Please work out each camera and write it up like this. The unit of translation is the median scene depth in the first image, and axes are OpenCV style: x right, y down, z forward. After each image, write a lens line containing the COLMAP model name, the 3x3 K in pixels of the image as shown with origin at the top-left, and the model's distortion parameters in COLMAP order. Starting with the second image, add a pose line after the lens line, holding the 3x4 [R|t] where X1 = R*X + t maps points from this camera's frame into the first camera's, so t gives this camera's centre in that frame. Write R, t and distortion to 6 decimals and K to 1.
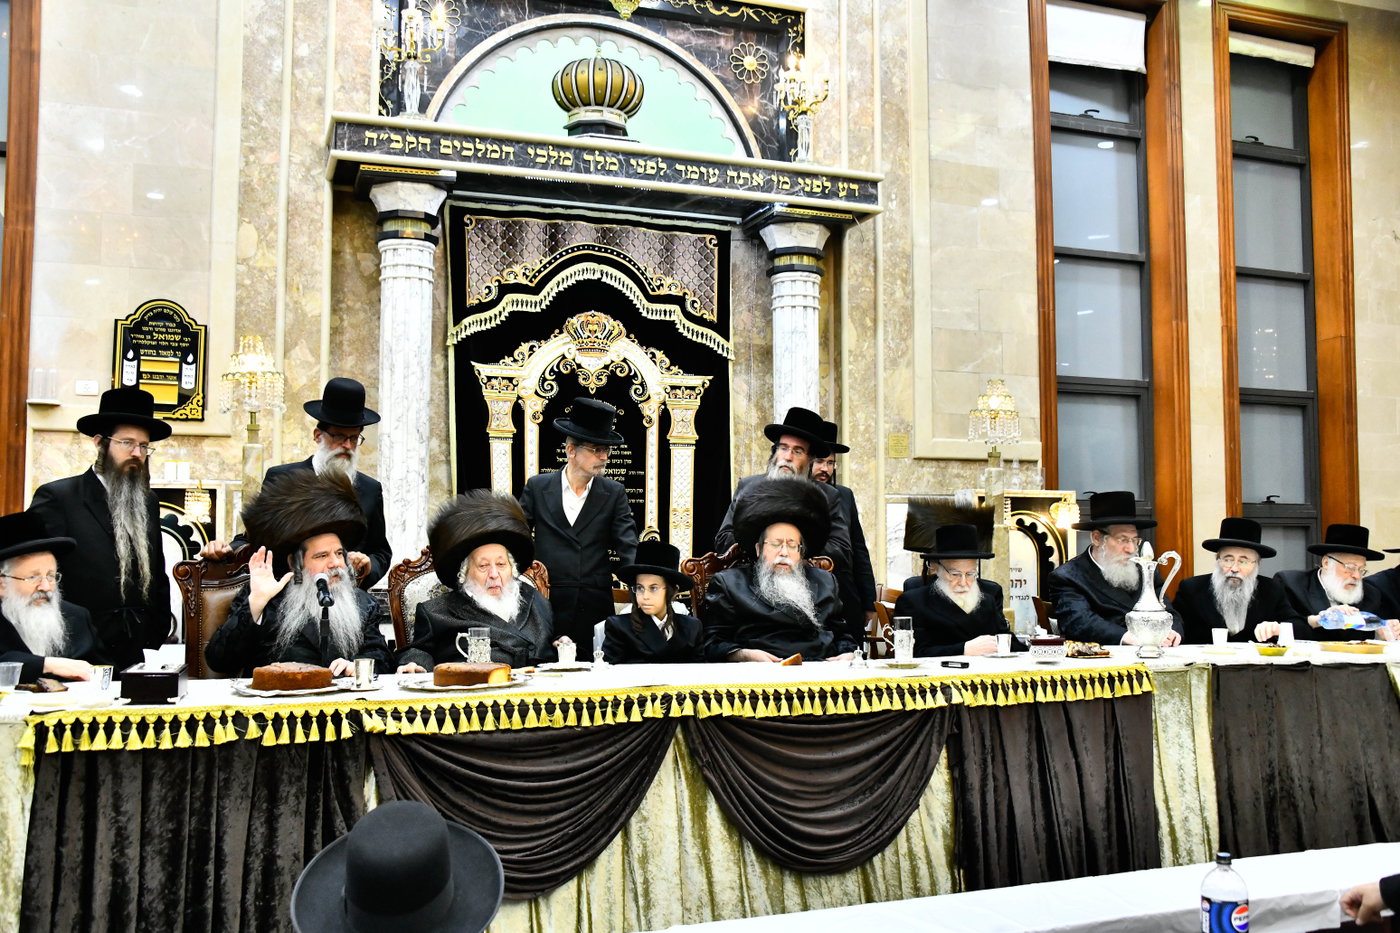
lens RADIAL K [[1263.3, 0, 700.6], [0, 1263.3, 473.2], [0, 0, 1]] dist [-0.082698, 0.114871]
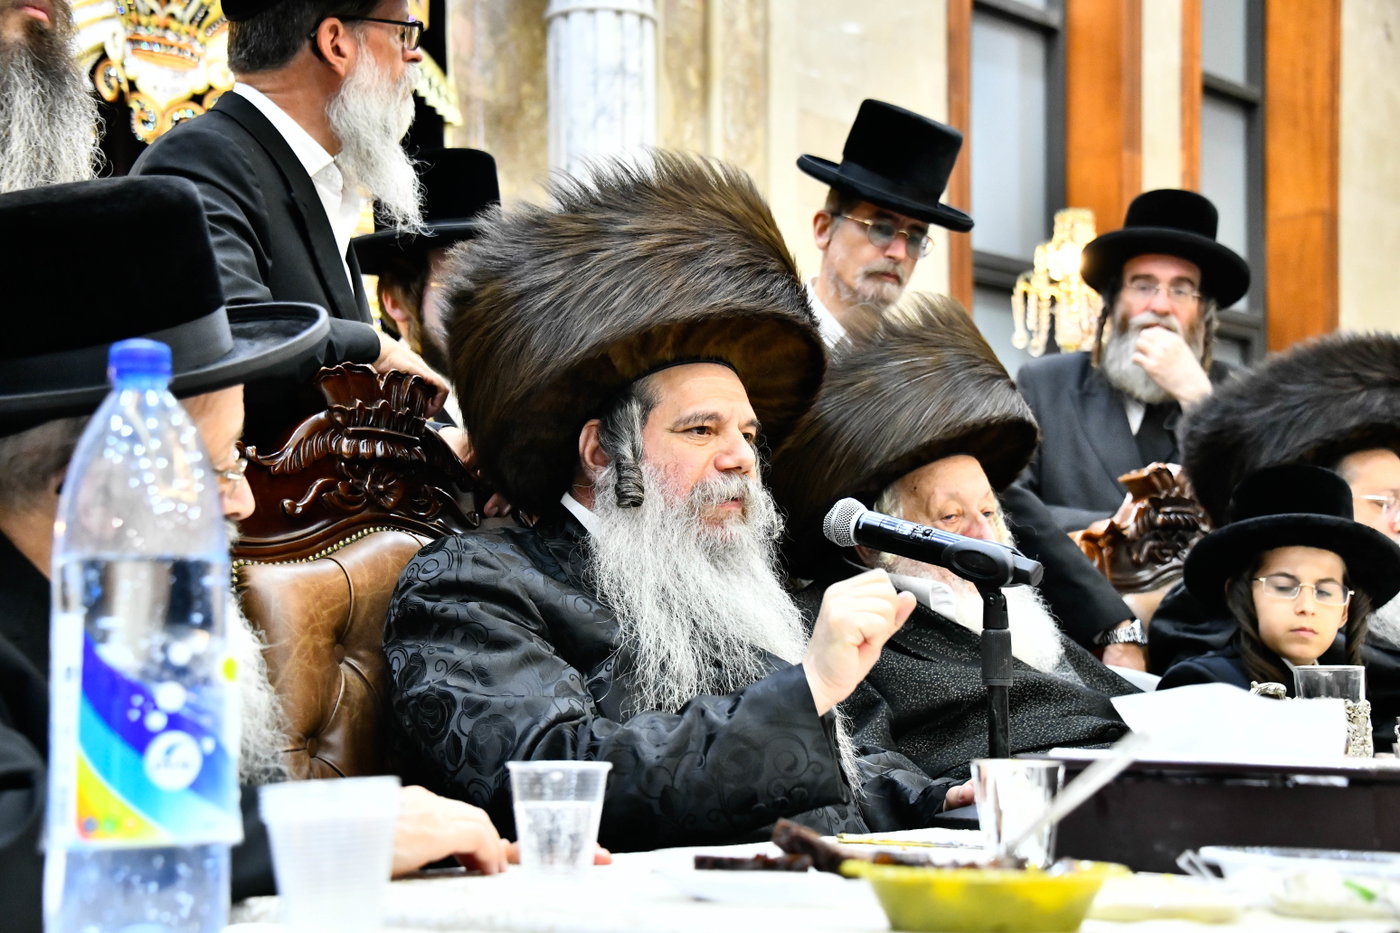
lens RADIAL K [[2451.9, 0, 696.1], [0, 2451.9, 466.3], [0, 0, 1]] dist [0.446751, -0.002952]
pose [[0.856224, 0.036091, 0.515342, -0.343922], [-0.023881, 0.999255, -0.030303, 0.048968], [-0.516052, 0.013639, 0.856448, 0.267619]]
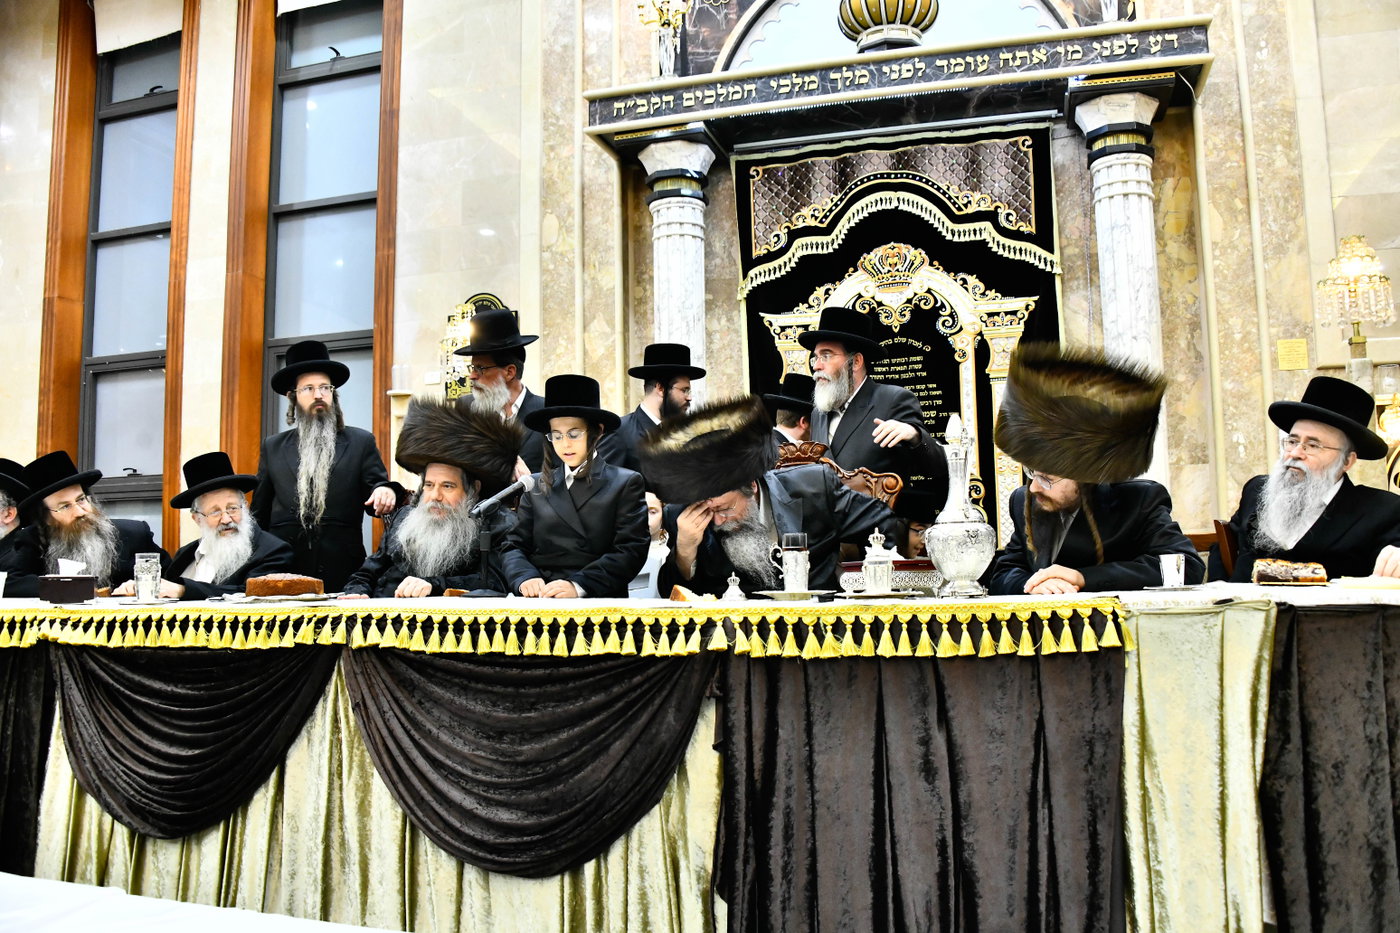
lens RADIAL K [[1120.9, 0, 701.5], [0, 1120.9, 472.2], [0, 0, 1]] dist [-0.145308, 0.078359]
pose [[0.802469, -0.060832, -0.593585, 0.277891], [0.053659, 0.998116, -0.029748, 0.055490], [0.594276, -0.007979, 0.804221, 0.272568]]
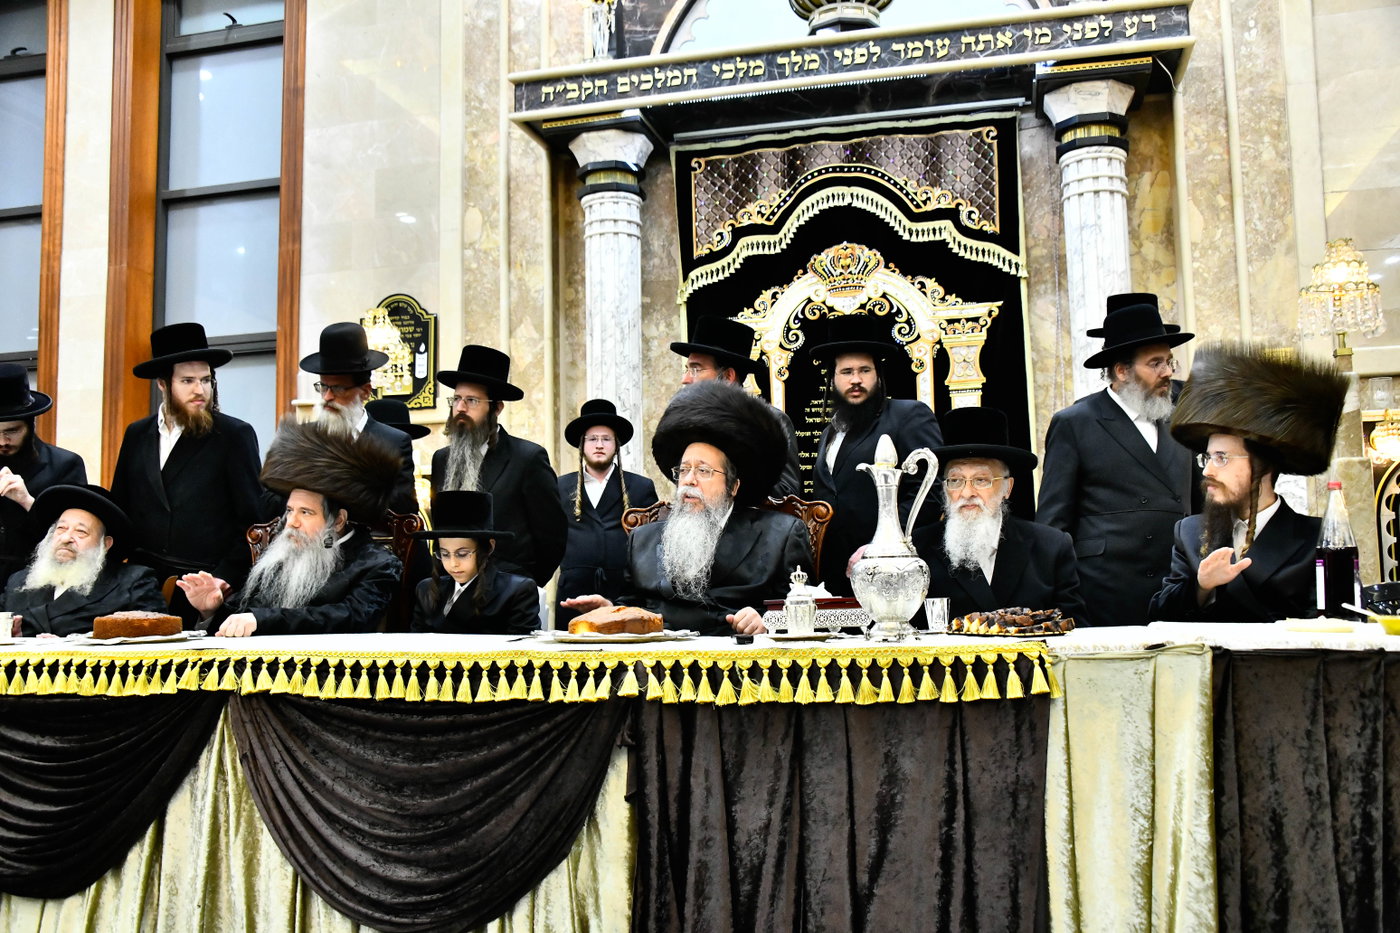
lens RADIAL K [[1240.8, 0, 700.4], [0, 1240.8, 475.8], [0, 0, 1]] dist [-0.093769, 0.108130]
pose [[0.824795, -0.062664, -0.561948, 0.296610], [0.054133, 0.998026, -0.031837, 0.049522], [0.562834, -0.004161, 0.826559, 0.265217]]
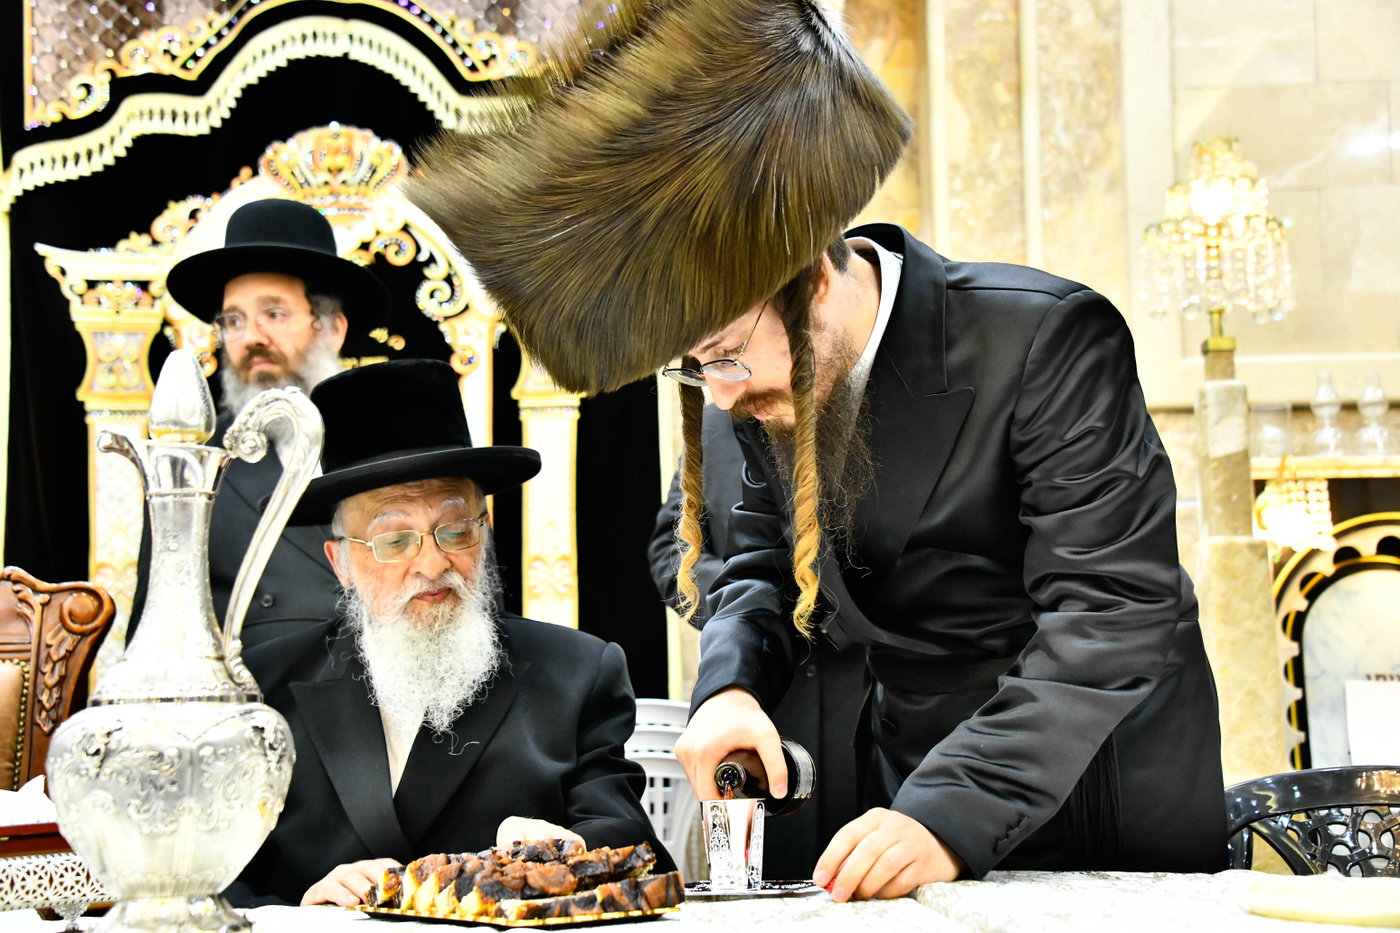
lens RADIAL K [[1882.2, 0, 694.5], [0, 1882.2, 464.2], [0, 0, 1]] dist [0.141712, 0.476998]
pose [[0.943049, -0.065786, -0.326084, 0.255677], [0.038369, 0.995219, -0.089814, 0.059430], [0.330433, 0.072188, 0.941065, 0.417776]]
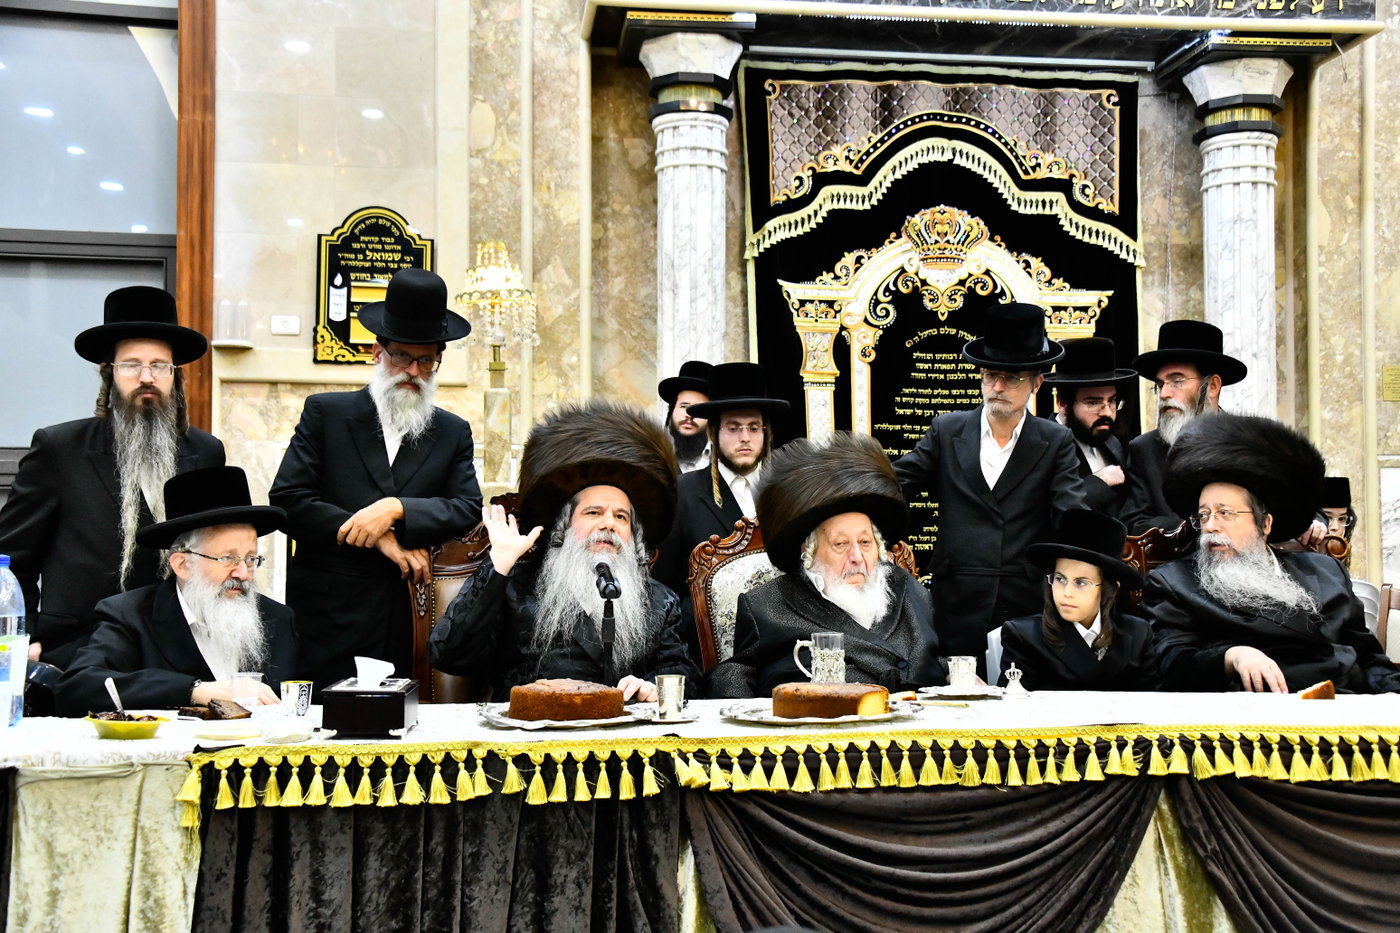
lens RADIAL K [[1571.7, 0, 702.4], [0, 1571.7, 476.0], [0, 0, 1]] dist [0.025044, 0.291236]
pose [[0.978534, -0.011722, -0.205753, -0.036627], [0.014019, 0.999855, 0.009709, 0.016067], [0.205609, -0.012385, 0.978556, 0.087413]]
